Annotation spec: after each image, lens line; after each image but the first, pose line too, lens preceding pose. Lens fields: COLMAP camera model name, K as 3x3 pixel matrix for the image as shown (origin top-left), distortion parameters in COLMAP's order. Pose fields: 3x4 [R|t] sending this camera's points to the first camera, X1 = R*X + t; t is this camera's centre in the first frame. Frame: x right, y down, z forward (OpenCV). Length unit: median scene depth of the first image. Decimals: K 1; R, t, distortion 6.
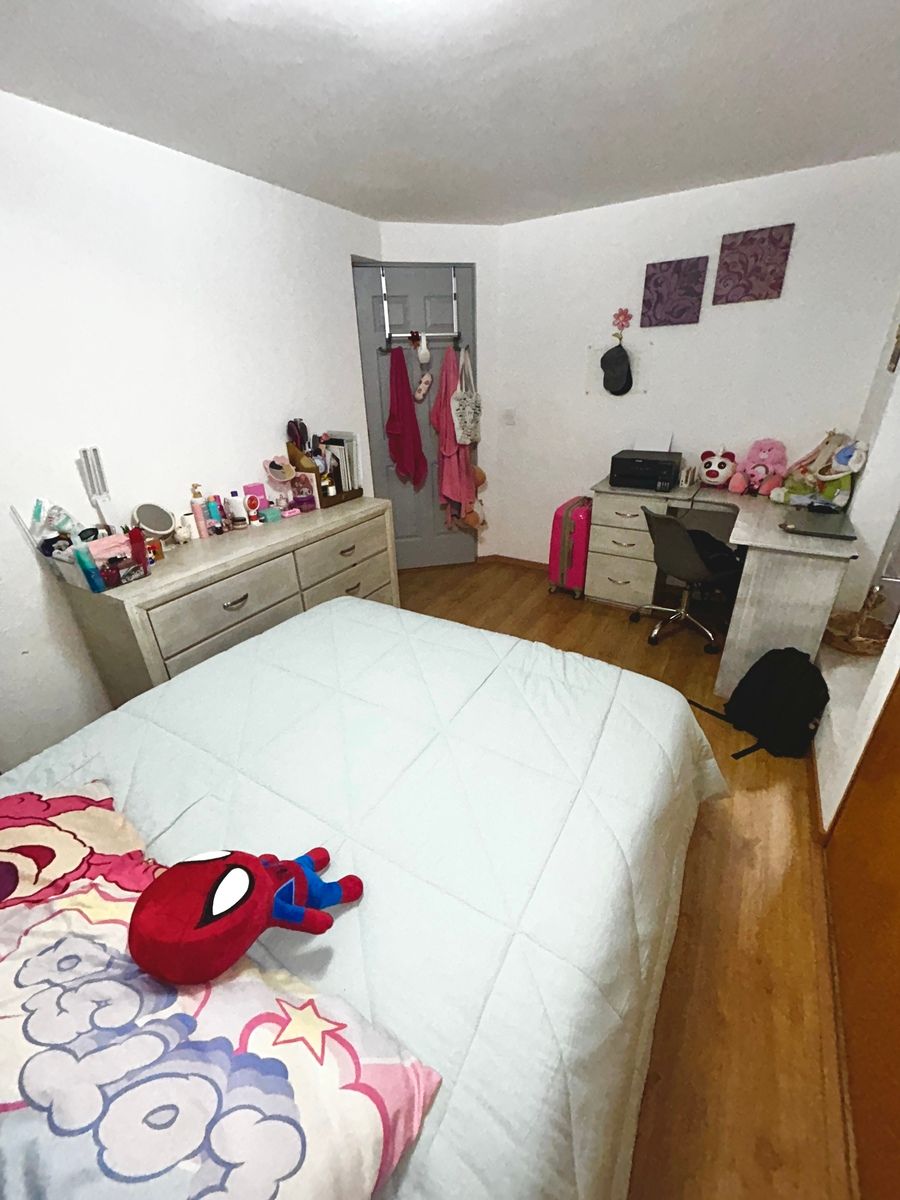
lens RADIAL K [[482.7, 0, 451.8], [0, 482.7, 601.1], [0, 0, 1]] dist [-0.004163, 0.001435]
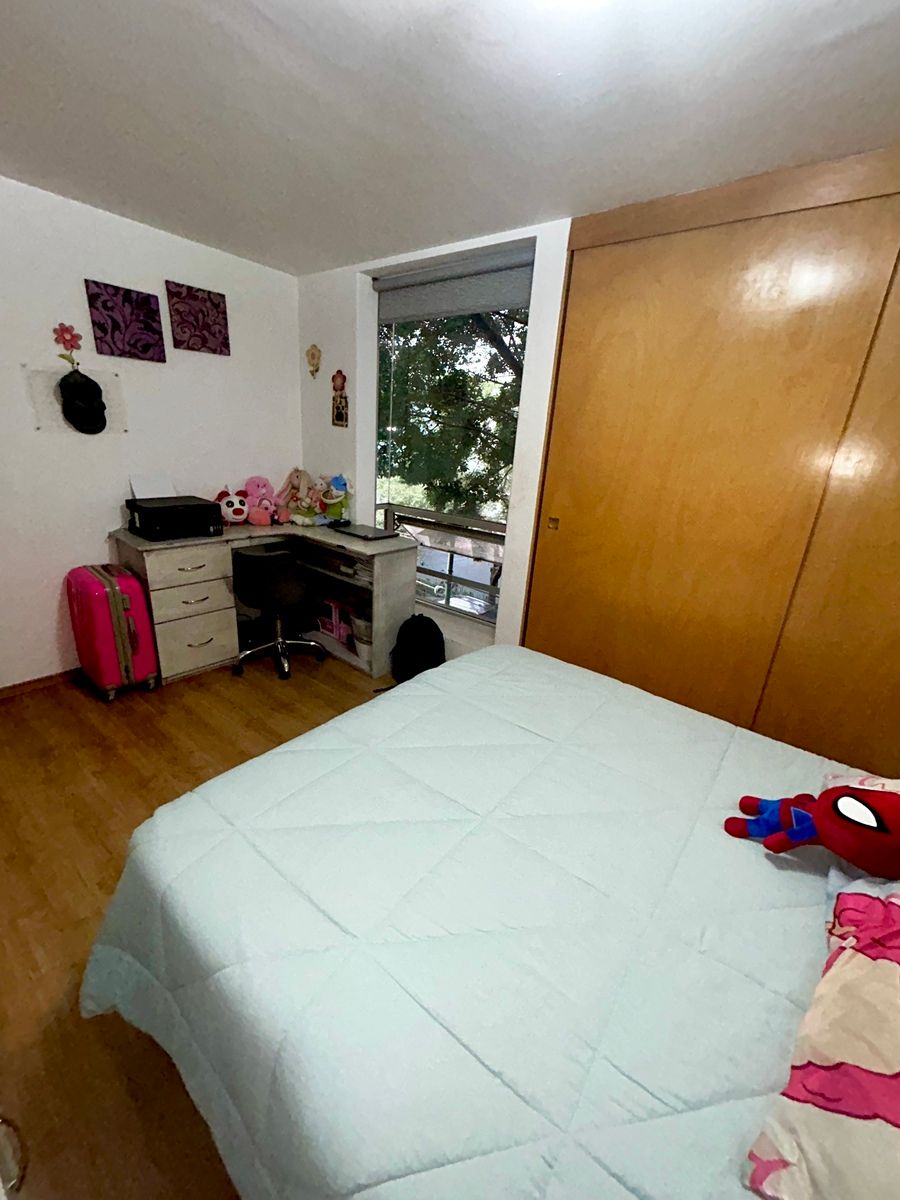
lens RADIAL K [[482.7, 0, 451.7], [0, 482.7, 599.8], [0, 0, 1]] dist [-0.004163, 0.001435]
pose [[0.123789, -0.282529, 0.951238, -0.441693], [0.364696, 0.904475, 0.221181, -0.153661], [-0.922861, 0.319533, 0.215002, 0.410396]]
